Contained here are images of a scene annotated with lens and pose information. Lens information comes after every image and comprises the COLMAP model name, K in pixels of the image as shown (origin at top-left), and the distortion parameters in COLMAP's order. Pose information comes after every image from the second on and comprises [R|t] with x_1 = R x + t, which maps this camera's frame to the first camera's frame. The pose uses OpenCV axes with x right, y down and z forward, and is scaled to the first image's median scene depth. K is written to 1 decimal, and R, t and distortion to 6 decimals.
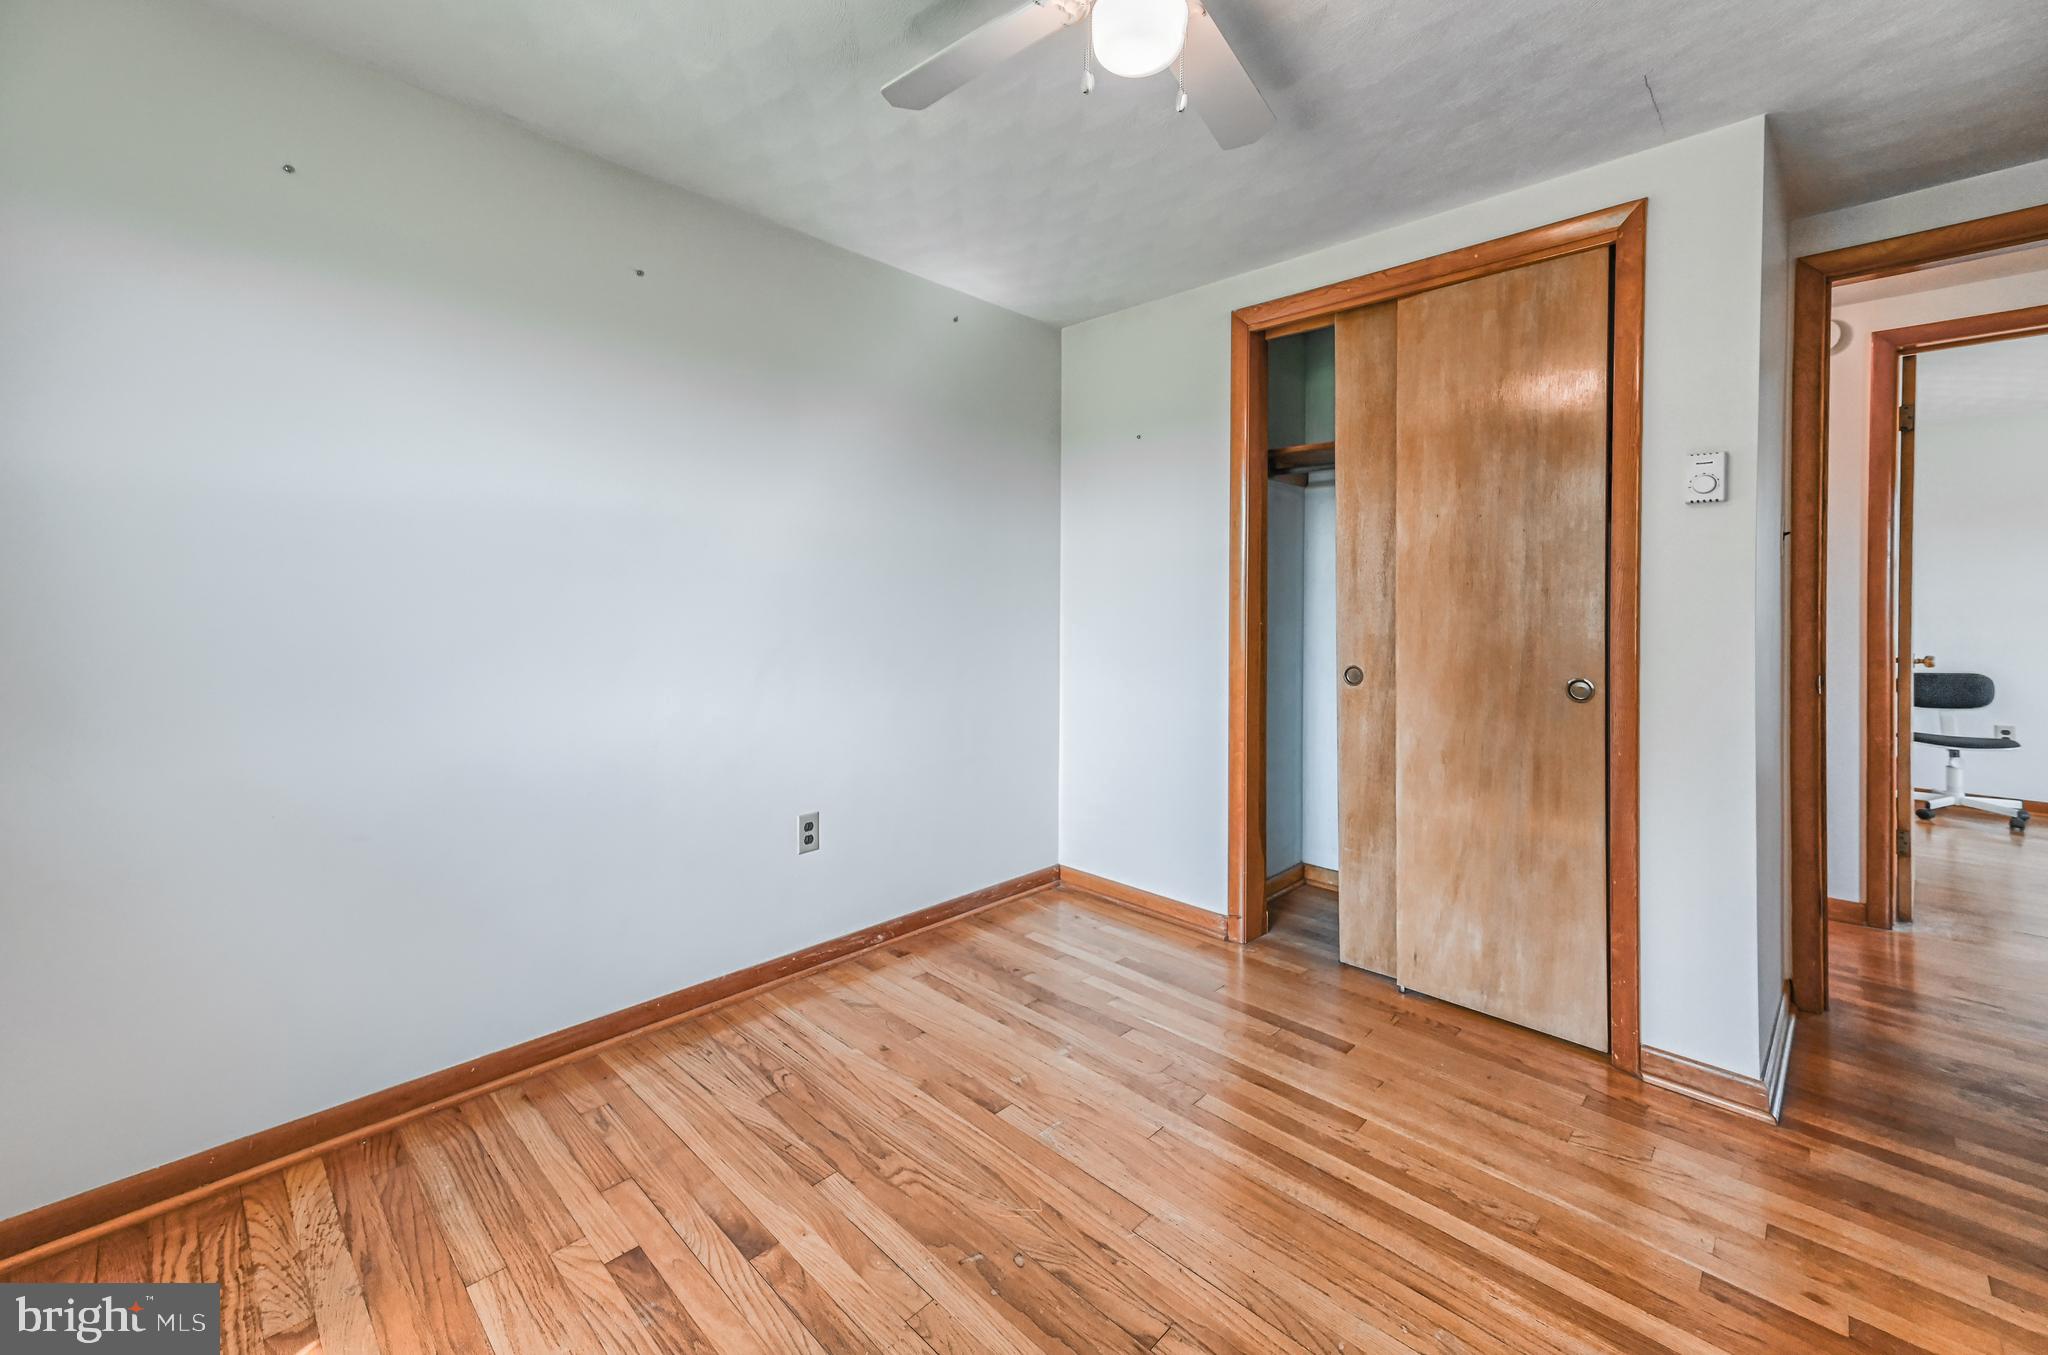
lens RADIAL K [[806.6, 0, 1025.8], [0, 806.6, 583.5], [0, 0, 1]] dist [0.019783, -0.000006]
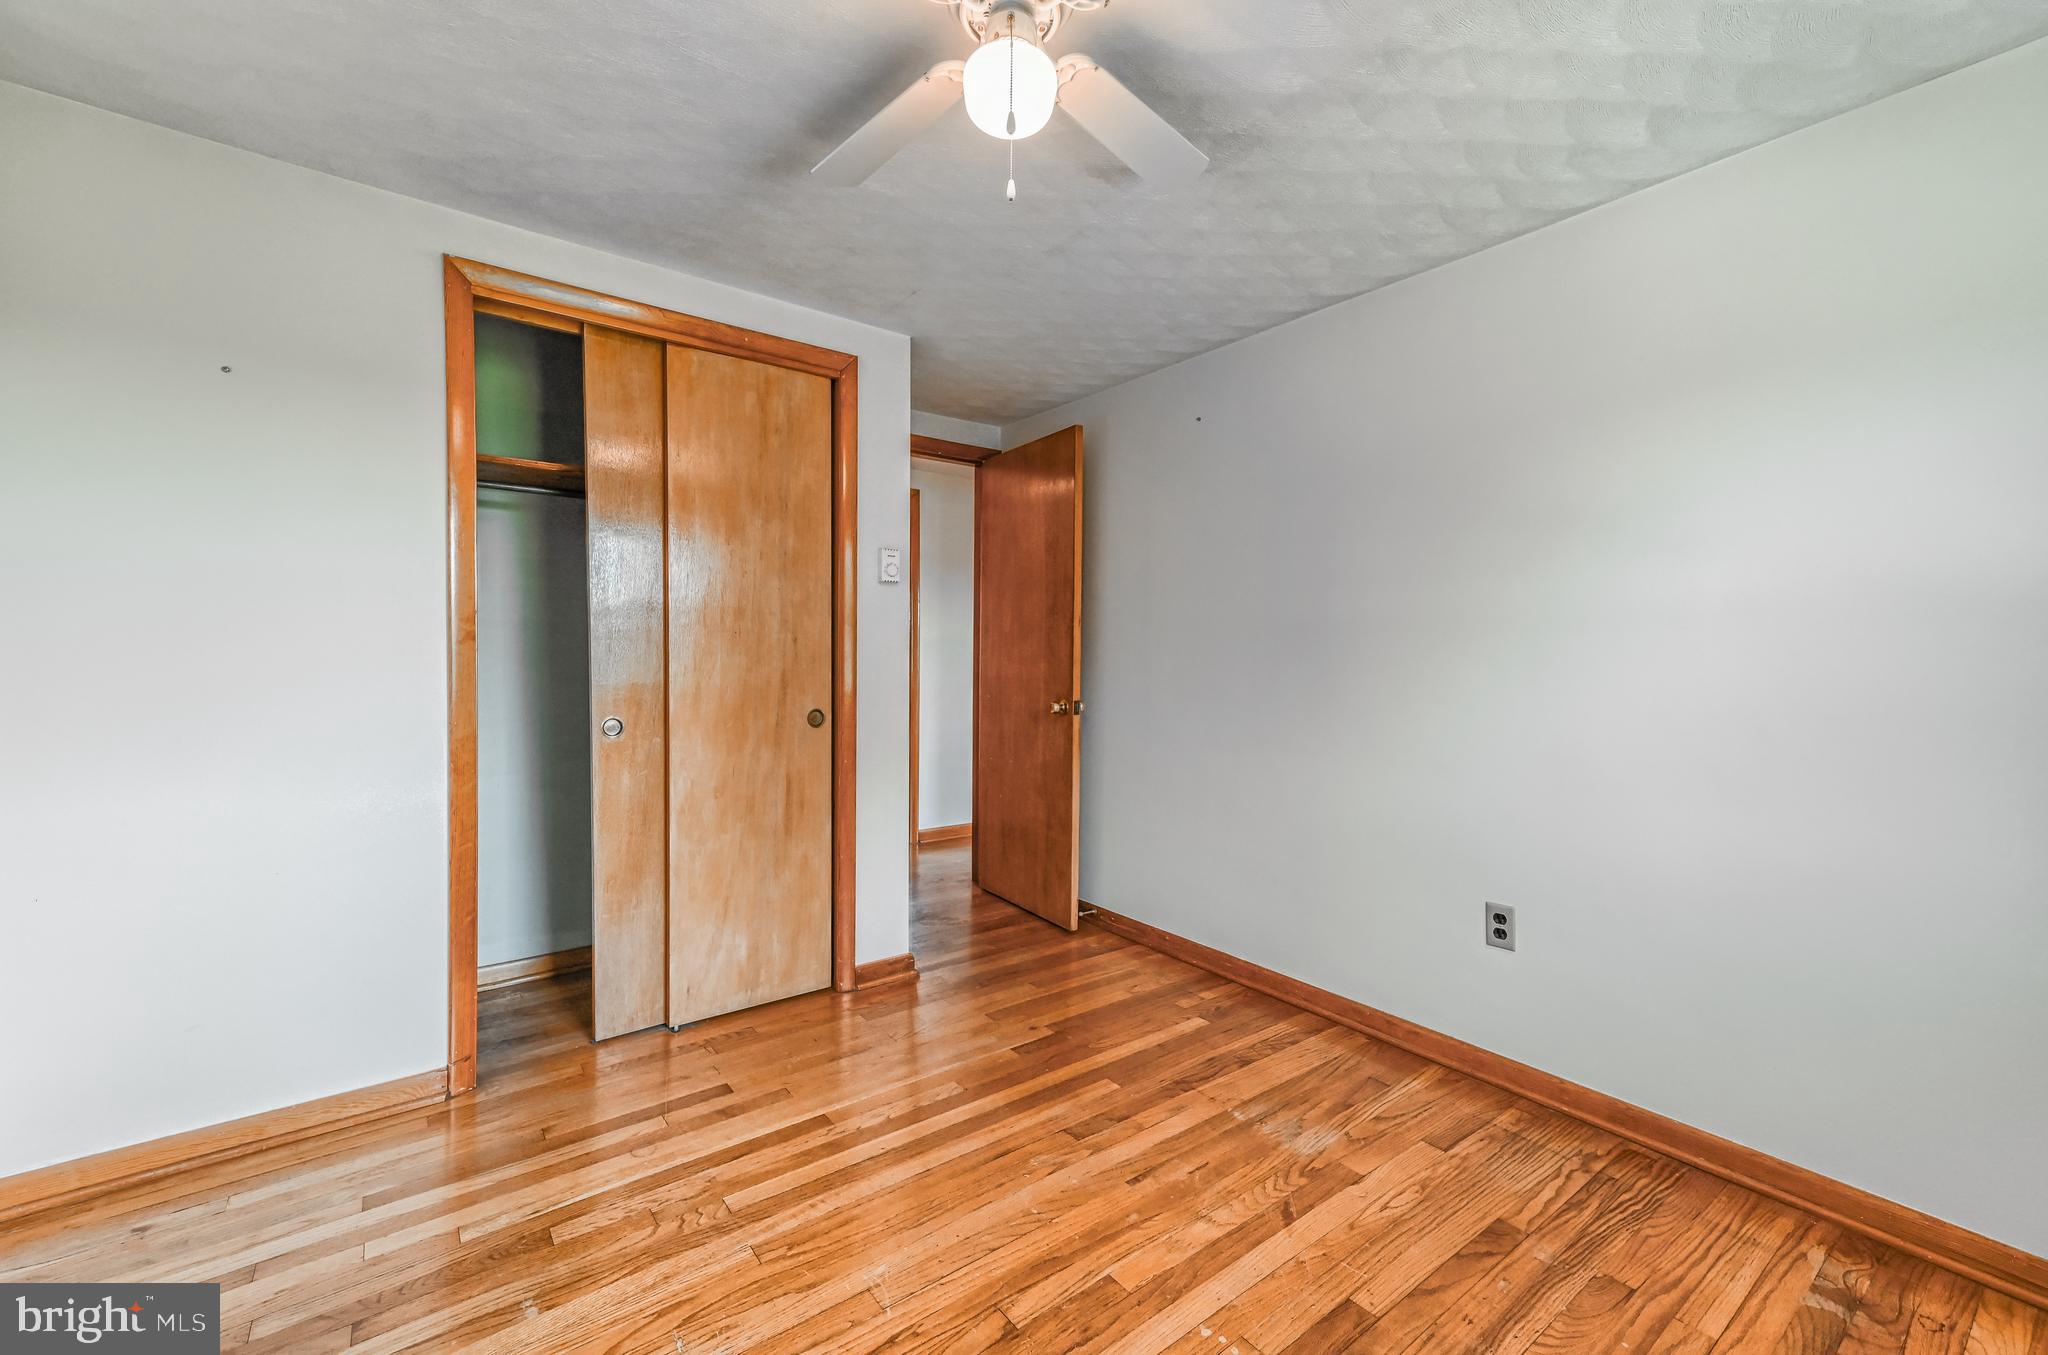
lens RADIAL K [[817.4, 0, 1000.6], [0, 817.4, 651.0], [0, 0, 1]] dist [0.021653, 0.000107]
pose [[0.187476, -0.001144, 0.982269, -0.494304], [-0.027167, 0.999611, 0.006349, 0.008769], [-0.981893, -0.027876, 0.187372, 0.439128]]
